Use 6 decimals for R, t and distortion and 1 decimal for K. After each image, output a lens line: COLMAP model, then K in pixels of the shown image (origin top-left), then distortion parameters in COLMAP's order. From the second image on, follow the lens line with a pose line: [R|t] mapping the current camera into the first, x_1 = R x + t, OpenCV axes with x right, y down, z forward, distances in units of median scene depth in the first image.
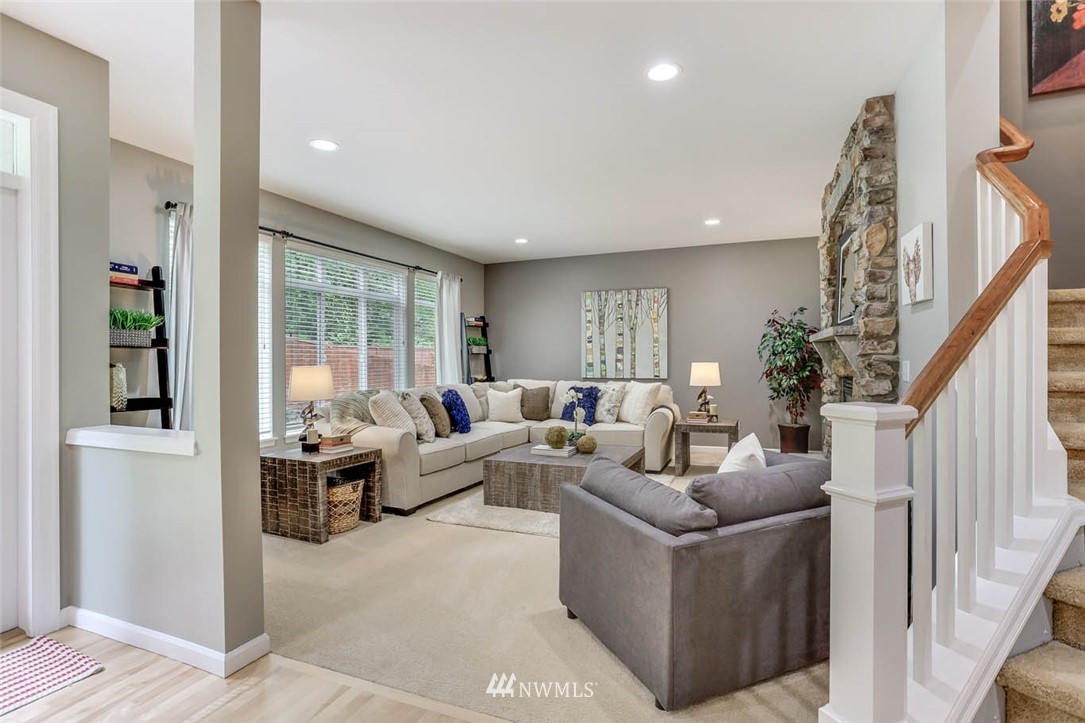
lens RADIAL K [[524.1, 0, 534.7], [0, 524.1, 362.4], [0, 0, 1]] dist [-0.025162, 0.008859]
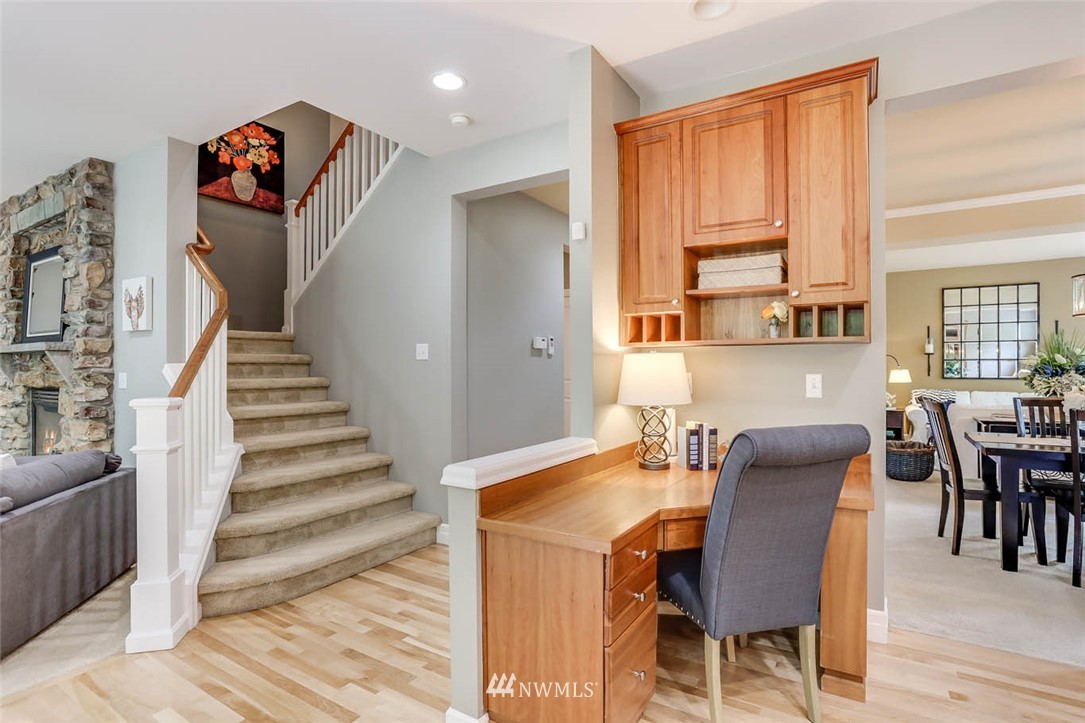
lens RADIAL K [[517.9, 0, 547.7], [0, 517.9, 365.2], [0, 0, 1]] dist [-0.031236, 0.005485]
pose [[0.143538, 0.017288, 0.989494, -0.380767], [0.001731, 0.999841, -0.017720, 0.002145], [-0.989643, 0.004257, 0.143486, -0.238425]]
